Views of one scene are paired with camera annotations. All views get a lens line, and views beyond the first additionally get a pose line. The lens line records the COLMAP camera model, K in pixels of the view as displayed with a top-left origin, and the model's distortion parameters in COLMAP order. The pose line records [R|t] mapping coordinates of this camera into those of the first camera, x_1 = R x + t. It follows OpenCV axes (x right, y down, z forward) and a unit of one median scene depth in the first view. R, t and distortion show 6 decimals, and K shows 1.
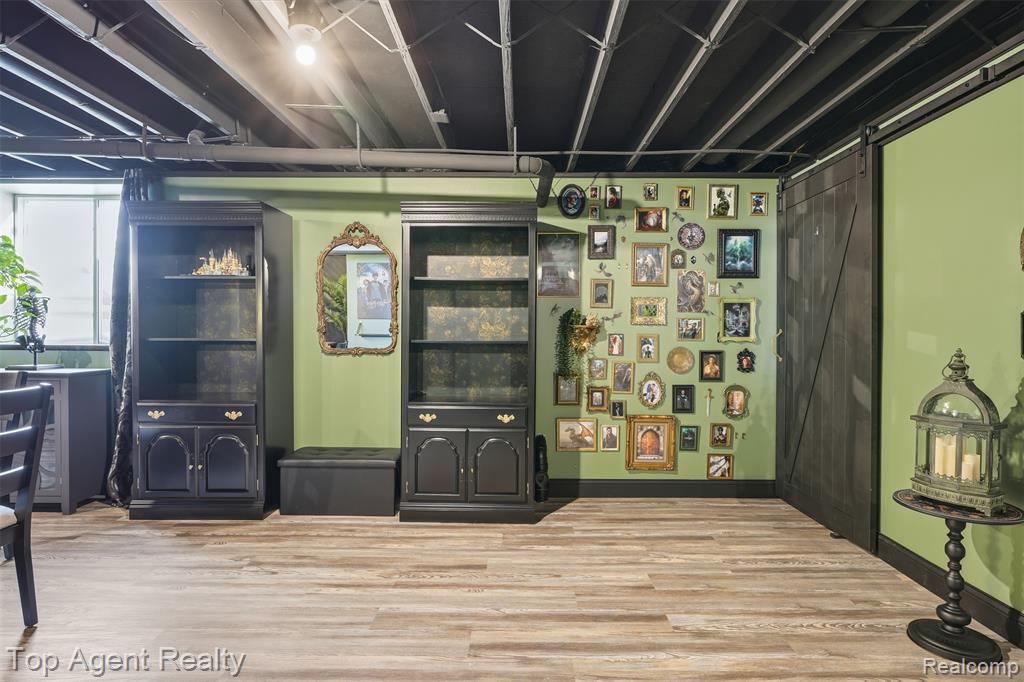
lens RADIAL K [[569.2, 0, 546.4], [0, 569.2, 338.6], [0, 0, 1]] dist [-0.016150, -0.001010]
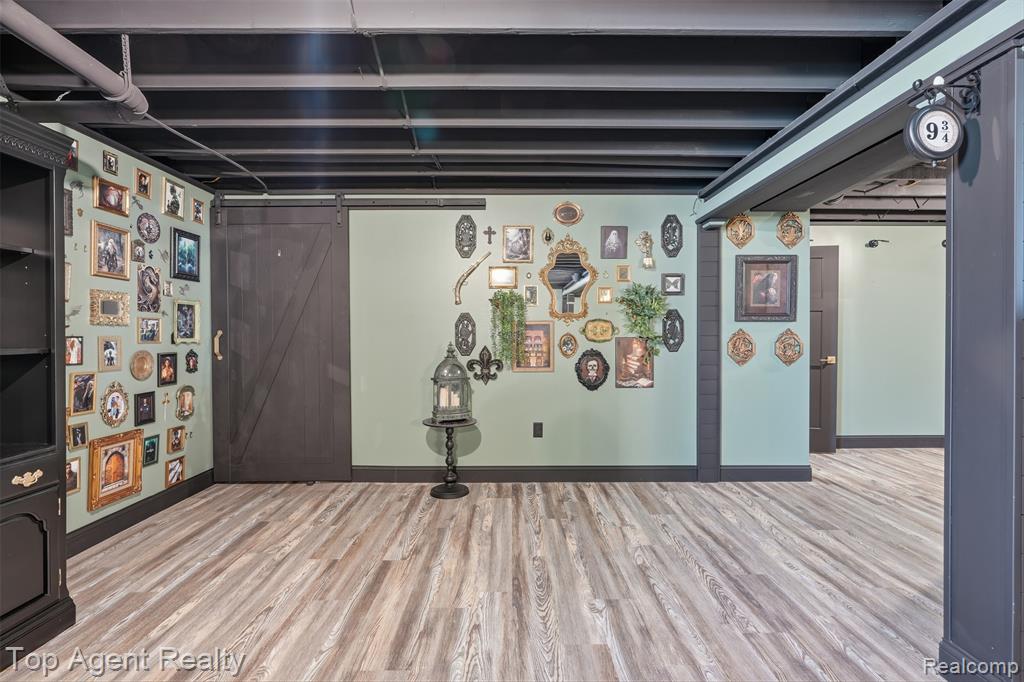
lens RADIAL K [[456.8, 0, 506.8], [0, 456.8, 339.2], [0, 0, 1]] dist [-0.011917, 0.002037]
pose [[0.019611, -0.017073, 0.999662, -0.464089], [0.012937, 0.999775, 0.016821, -0.007461], [-0.999724, 0.012603, 0.019827, 0.418469]]
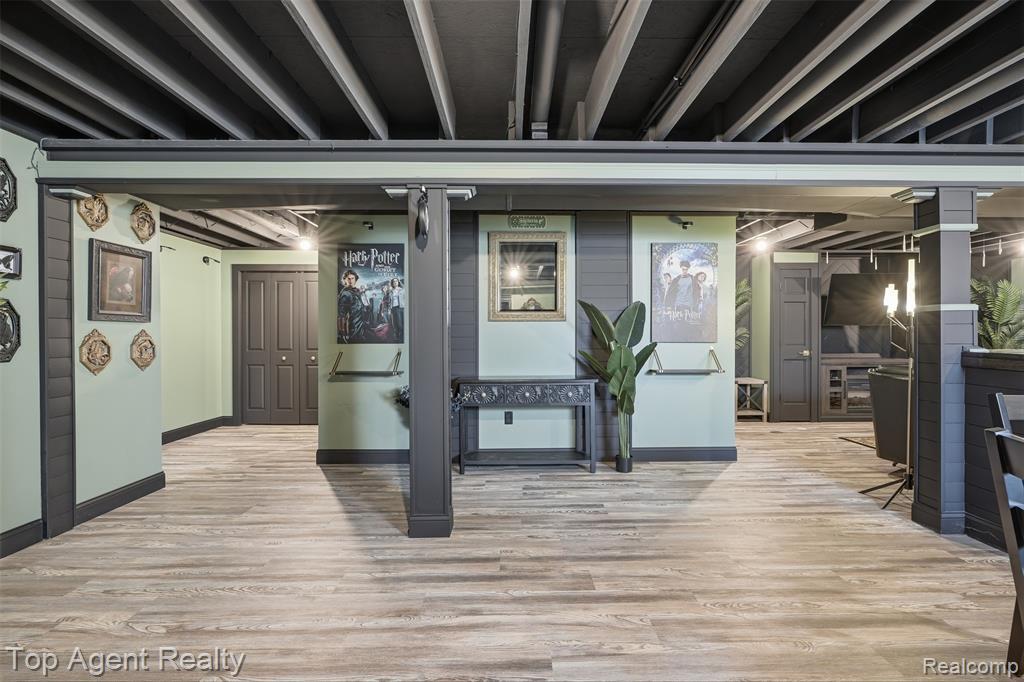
lens RADIAL K [[456.8, 0, 515.6], [0, 456.8, 337.0], [0, 0, 1]] dist [-0.011917, 0.002037]
pose [[-0.999922, -0.003367, 0.012062, -0.236919], [-0.003158, 0.999845, 0.017348, -0.009253], [-0.012119, 0.017308, -0.999777, 0.702875]]
